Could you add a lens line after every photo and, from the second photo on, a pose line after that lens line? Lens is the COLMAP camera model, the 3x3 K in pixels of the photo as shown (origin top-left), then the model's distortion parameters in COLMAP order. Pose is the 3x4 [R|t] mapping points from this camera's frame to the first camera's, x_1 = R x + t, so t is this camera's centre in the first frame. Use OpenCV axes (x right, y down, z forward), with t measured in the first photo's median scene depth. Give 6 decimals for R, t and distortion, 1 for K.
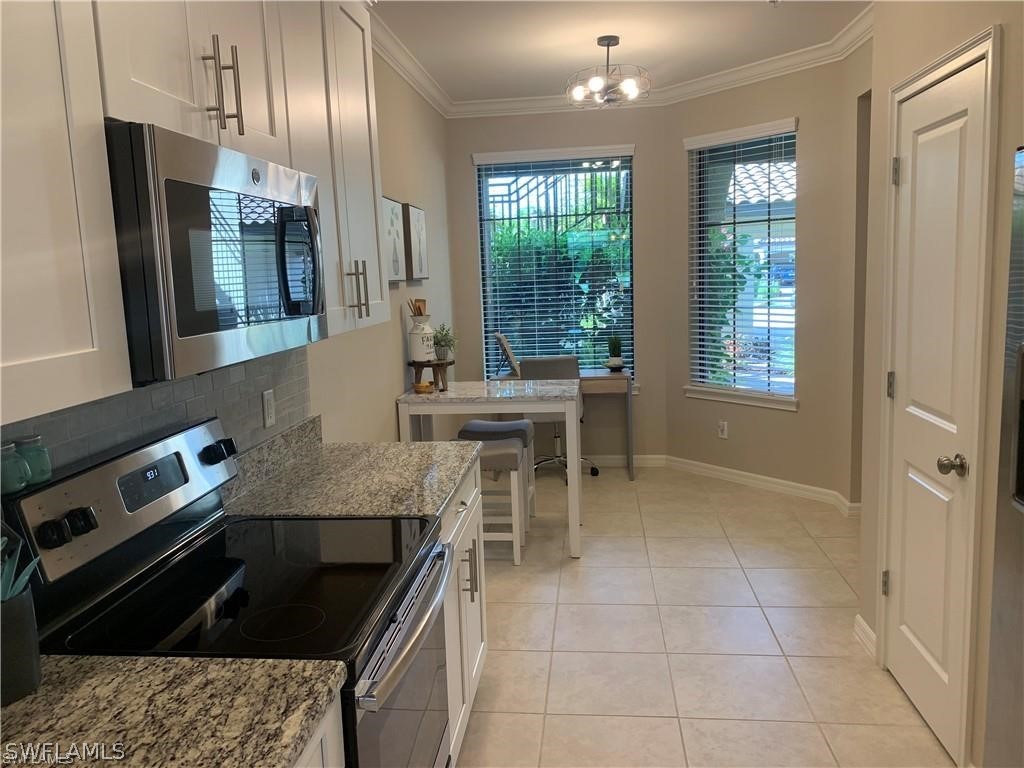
lens RADIAL K [[782.0, 0, 512.0], [0, 782.0, 384.0], [0, 0, 1]] dist [0.038738, -0.015442]
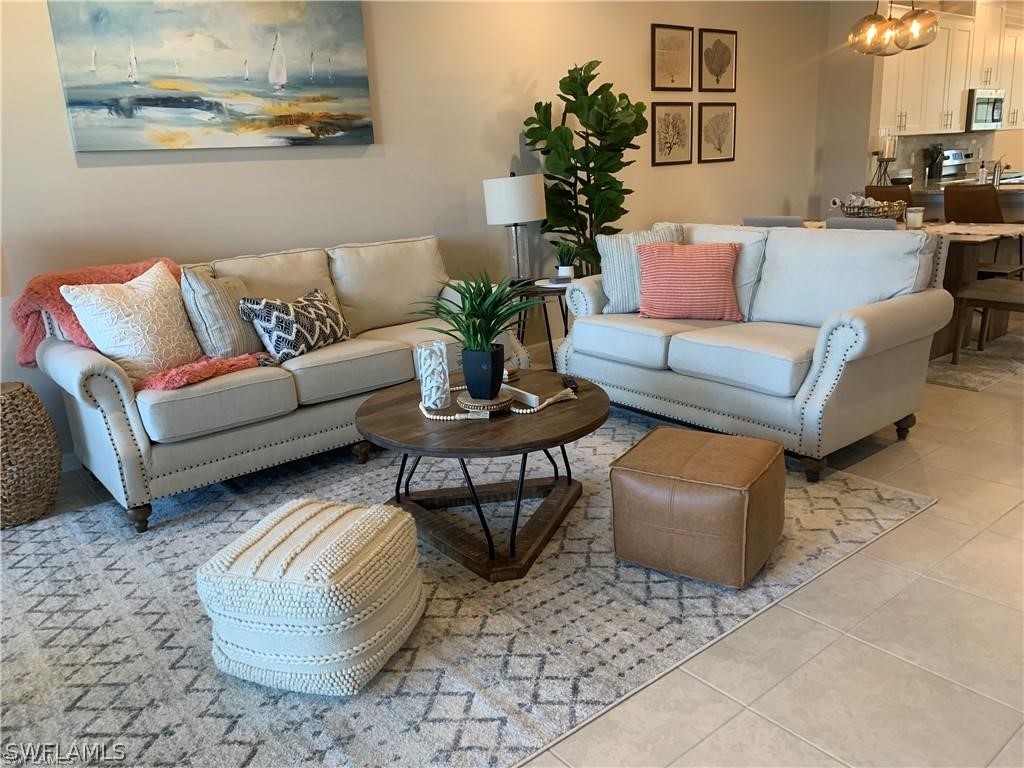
lens RADIAL K [[782.0, 0, 512.0], [0, 782.0, 384.0], [0, 0, 1]] dist [0.038738, -0.015442]
pose [[0.710129, 0.186667, -0.678875, 1.095803], [-0.076162, 0.978922, 0.189502, 0.702345], [0.699940, -0.082866, 0.709378, -4.148084]]
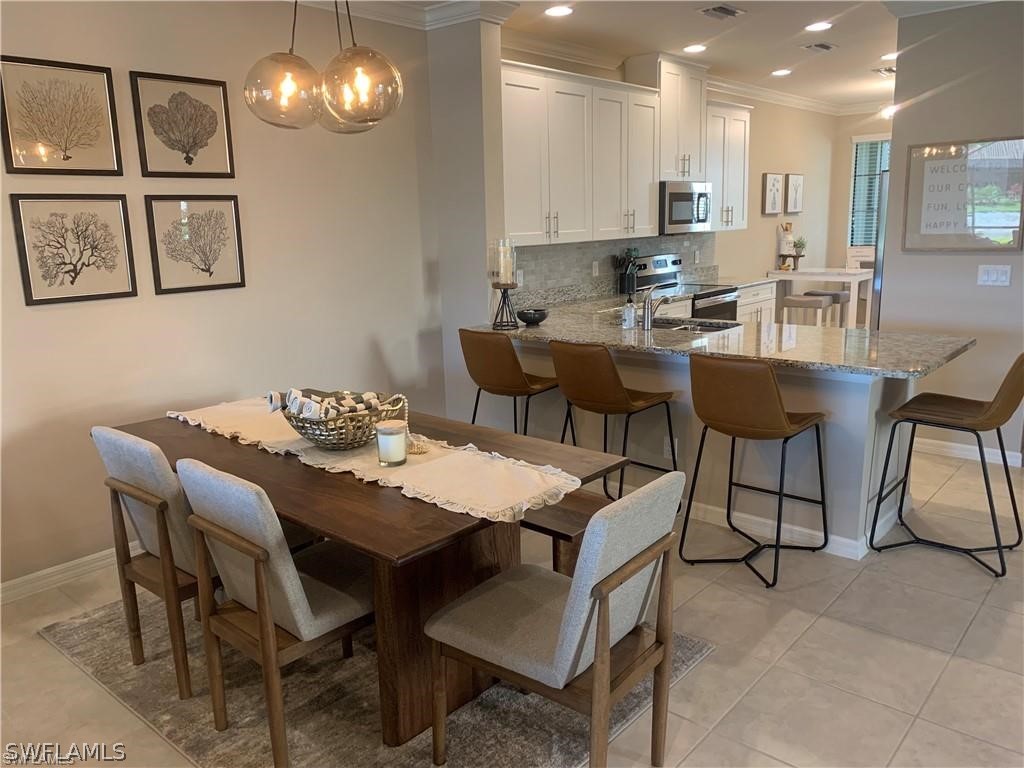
lens RADIAL K [[782.0, 0, 512.0], [0, 782.0, 384.0], [0, 0, 1]] dist [0.038738, -0.015442]
pose [[0.815704, 0.126271, -0.564520, 1.080737], [-0.080018, 0.991134, 0.106073, 0.313681], [0.572909, -0.041352, 0.818575, -2.332369]]
